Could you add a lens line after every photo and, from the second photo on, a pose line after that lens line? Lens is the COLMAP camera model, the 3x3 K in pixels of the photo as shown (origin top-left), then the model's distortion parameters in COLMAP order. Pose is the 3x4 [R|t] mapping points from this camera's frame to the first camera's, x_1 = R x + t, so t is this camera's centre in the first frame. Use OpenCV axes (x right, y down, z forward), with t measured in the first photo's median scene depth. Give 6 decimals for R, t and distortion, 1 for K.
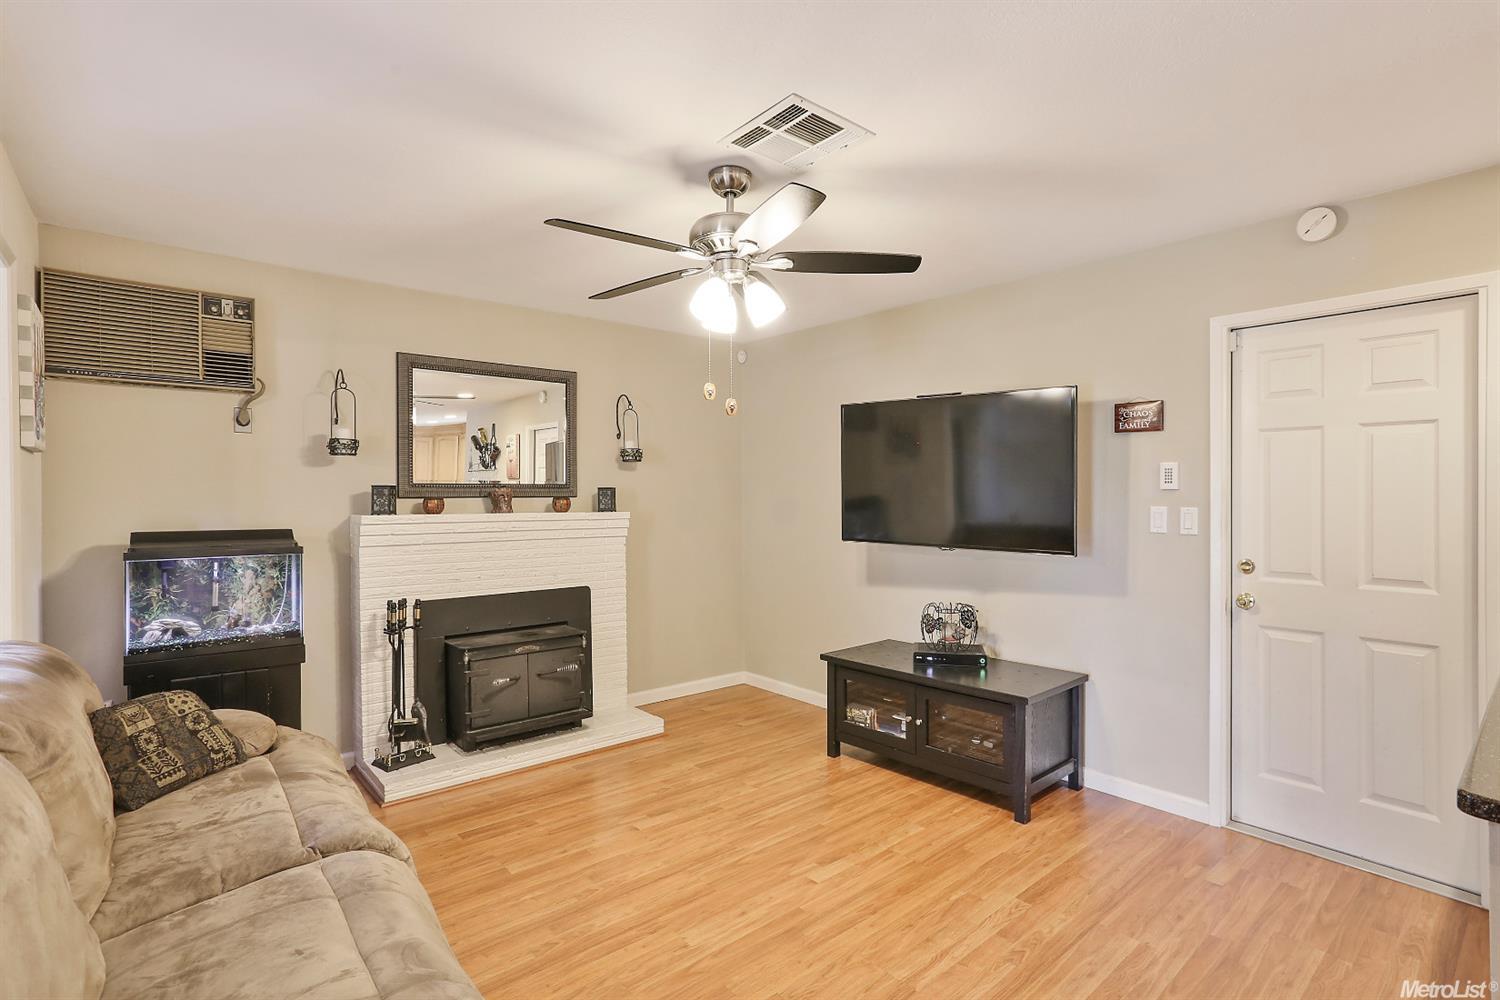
lens RADIAL K [[720.9, 0, 754.9], [0, 720.9, 497.3], [0, 0, 1]] dist [-0.020321, 0.009413]
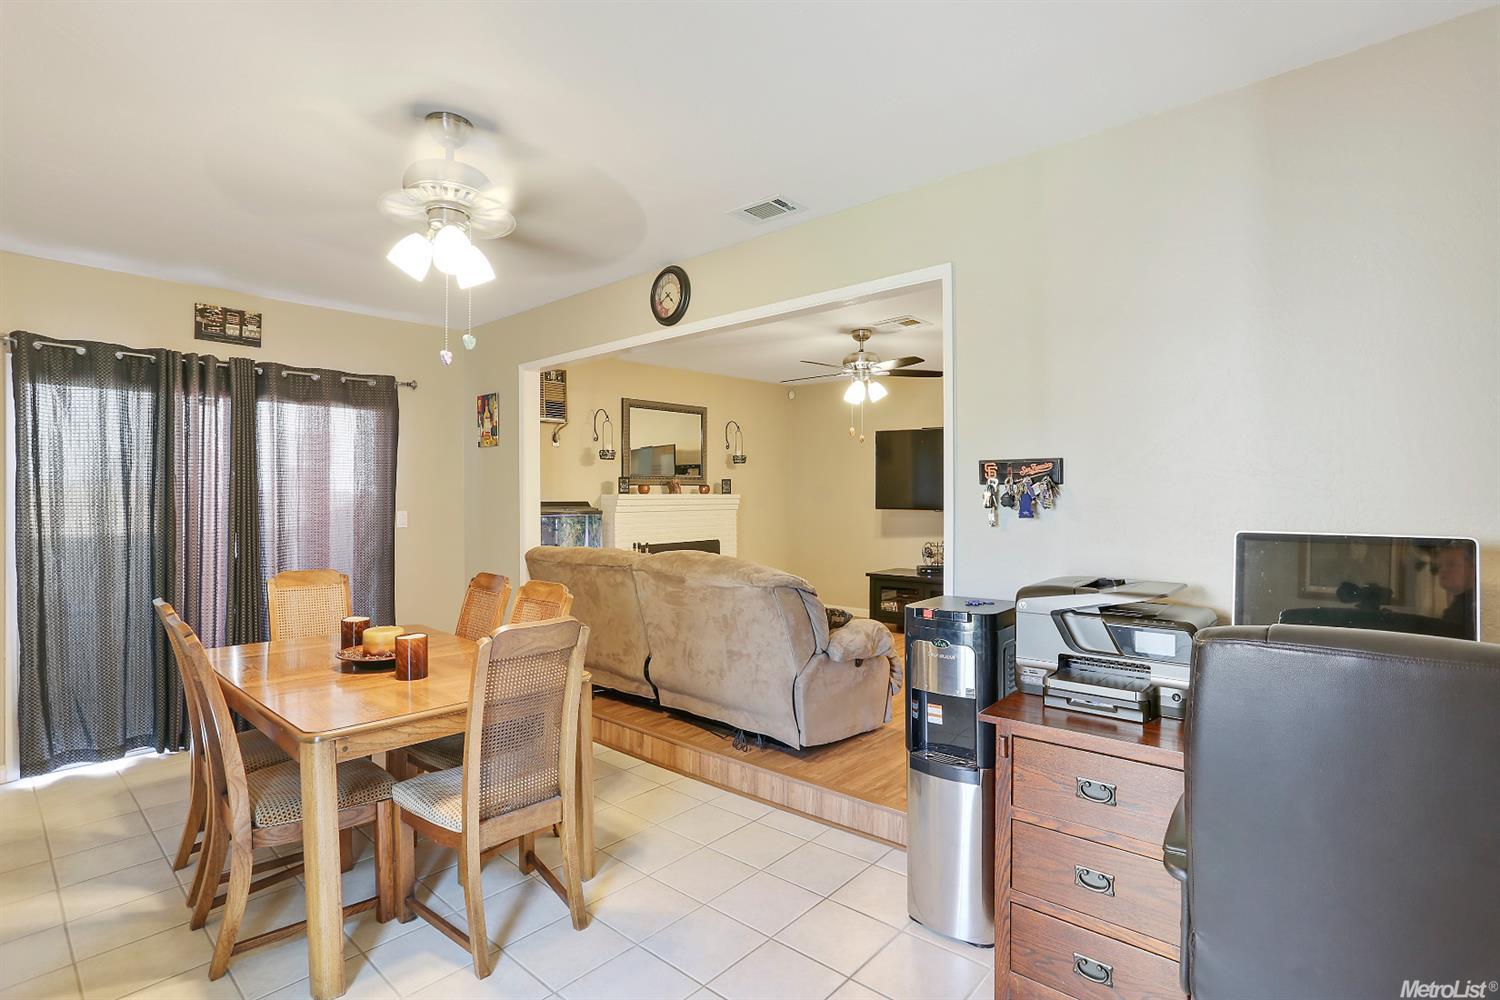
lens RADIAL K [[720.9, 0, 737.0], [0, 720.9, 499.2], [0, 0, 1]] dist [-0.020321, 0.009413]
pose [[0.994735, -0.005412, 0.102342, -0.533853], [0.005109, 0.999982, 0.003224, 0.040377], [-0.102358, -0.002684, 0.994744, -0.945387]]
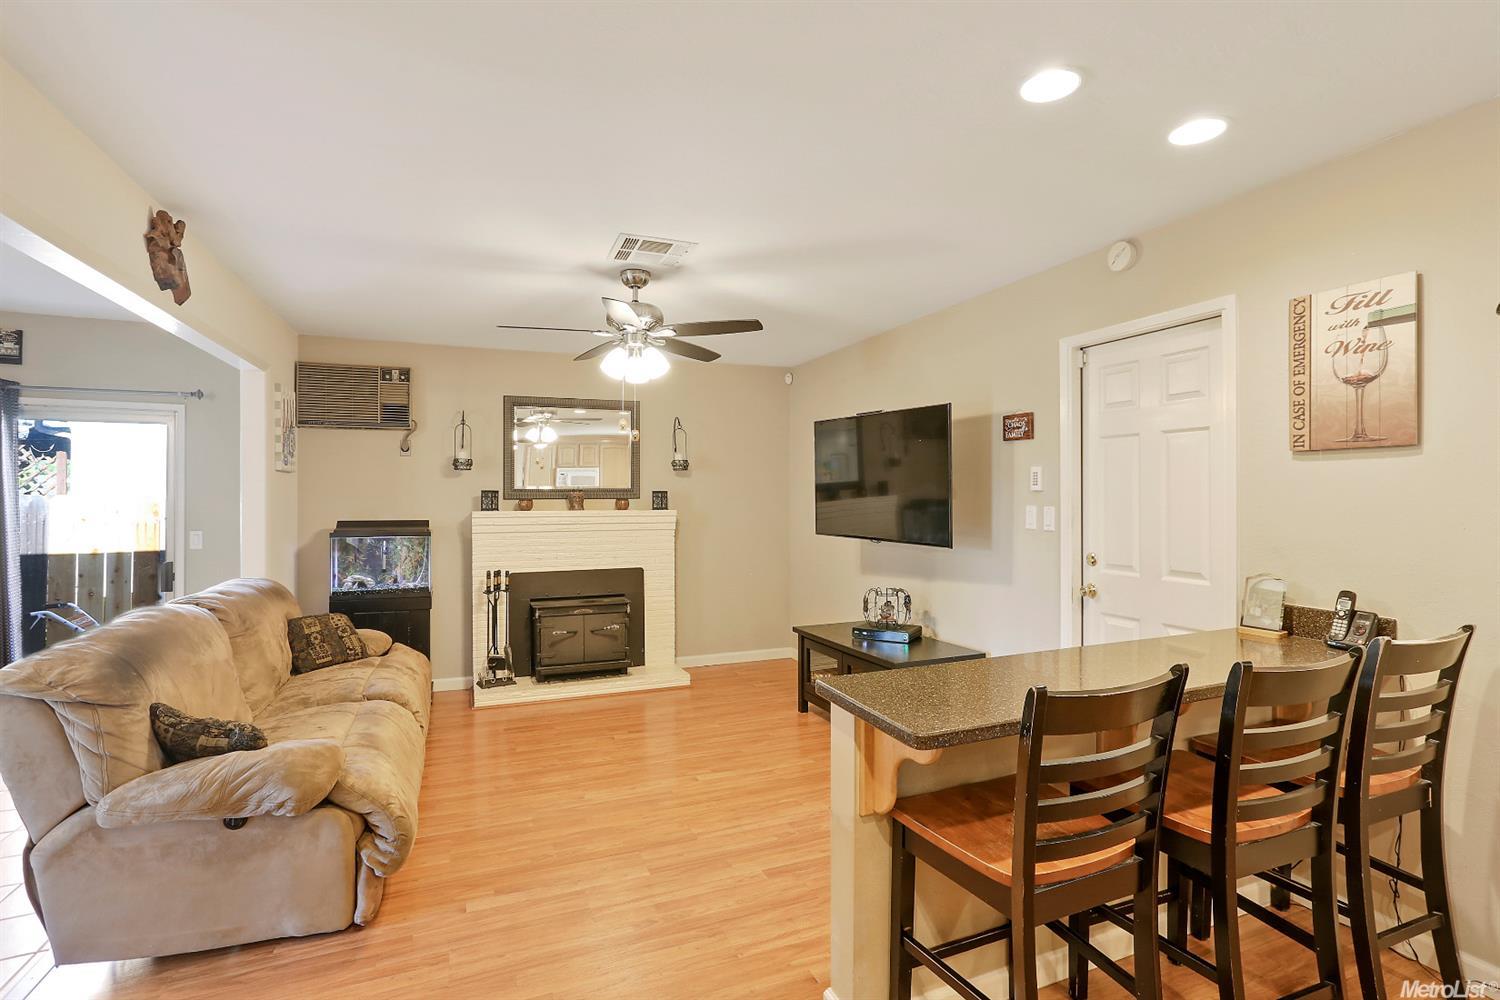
lens RADIAL K [[720.9, 0, 741.3], [0, 720.9, 489.3], [0, 0, 1]] dist [-0.020321, 0.009413]
pose [[0.944710, -0.005896, -0.327854, 0.534859], [0.001587, 0.999909, -0.013410, 0.001103], [0.327903, 0.012148, 0.944633, -0.239167]]
